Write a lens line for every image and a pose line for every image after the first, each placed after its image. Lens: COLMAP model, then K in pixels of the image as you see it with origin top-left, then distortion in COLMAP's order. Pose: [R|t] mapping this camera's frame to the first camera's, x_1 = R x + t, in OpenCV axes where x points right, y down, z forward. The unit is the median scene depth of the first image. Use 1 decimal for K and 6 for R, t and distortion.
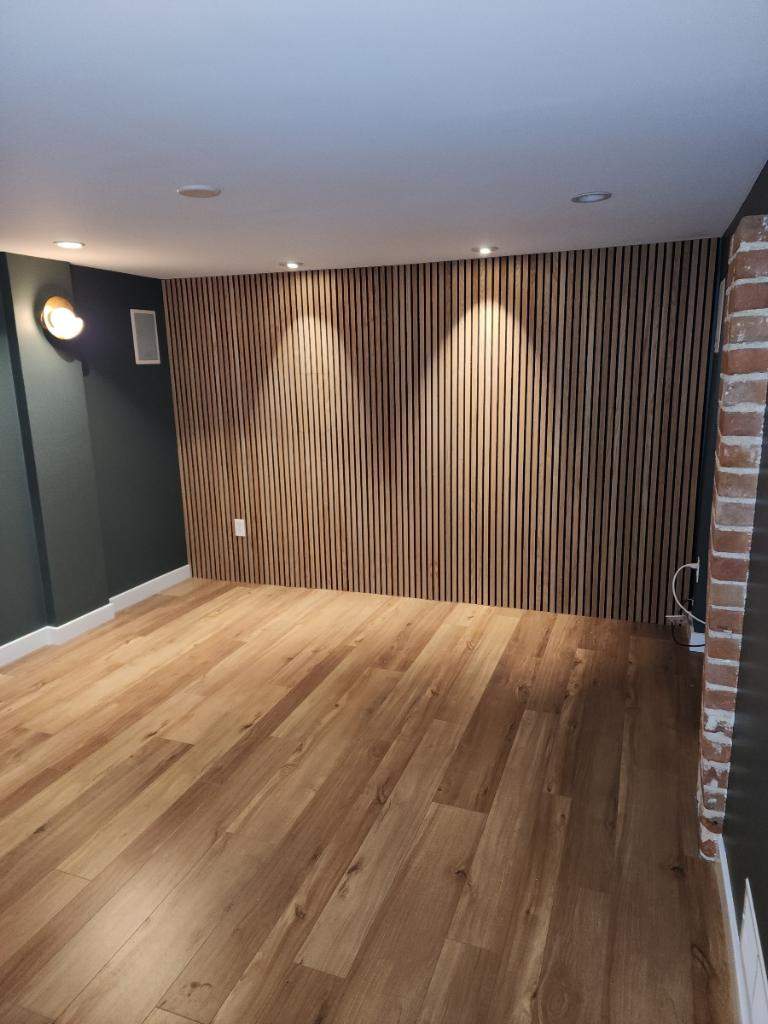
lens RADIAL K [[693.0, 0, 384.0], [0, 693.0, 512.0], [0, 0, 1]] dist [0.088821, -0.076625]
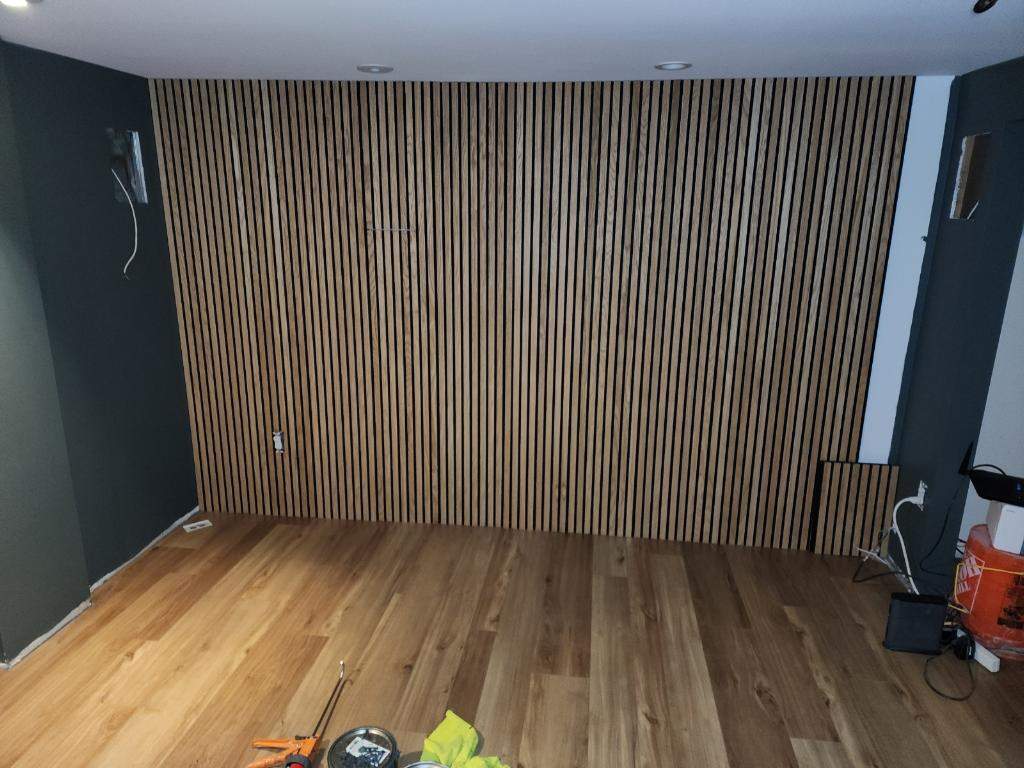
lens RADIAL K [[703.6, 0, 512.1], [0, 703.6, 378.4], [0, 0, 1]] dist [0.081738, -0.050205]
pose [[0.972787, -0.027587, 0.230053, -0.198837], [0.017179, 0.998741, 0.047122, -0.102775], [-0.231063, -0.041888, 0.972037, 0.340642]]
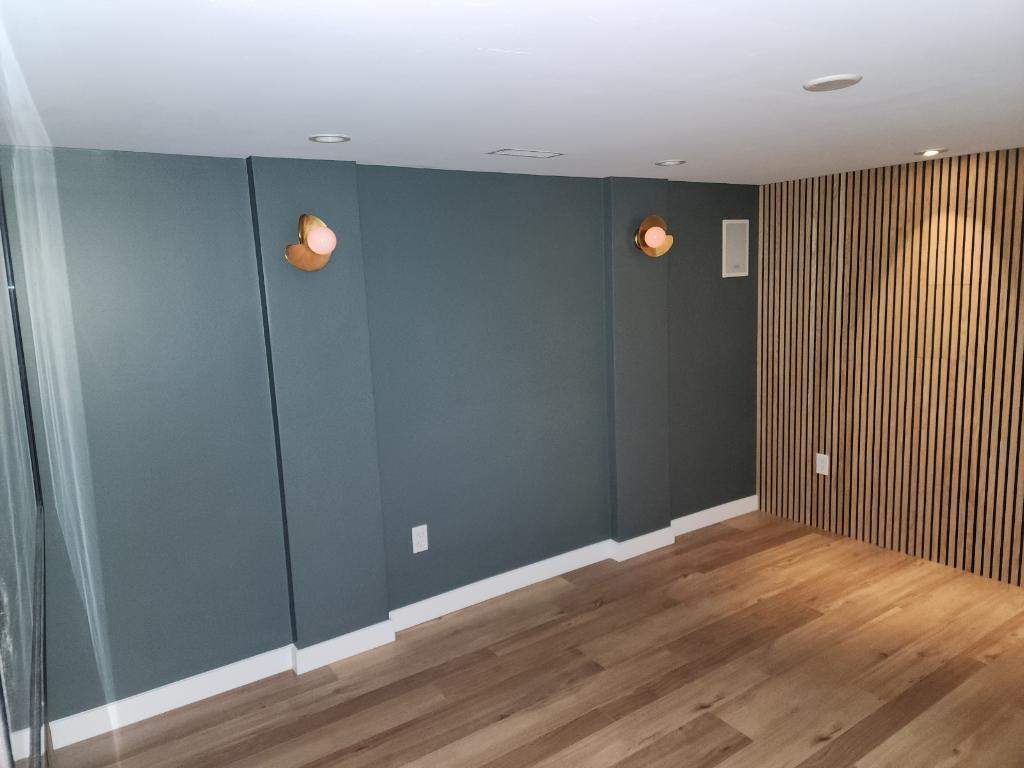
lens RADIAL K [[693.0, 0, 508.9], [0, 693.0, 378.0], [0, 0, 1]] dist [0.088821, -0.076625]
pose [[0.814646, 0.075040, -0.575084, -0.046502], [-0.100023, 0.994914, -0.011867, -0.047818], [0.571269, 0.067189, 0.818008, 0.099896]]
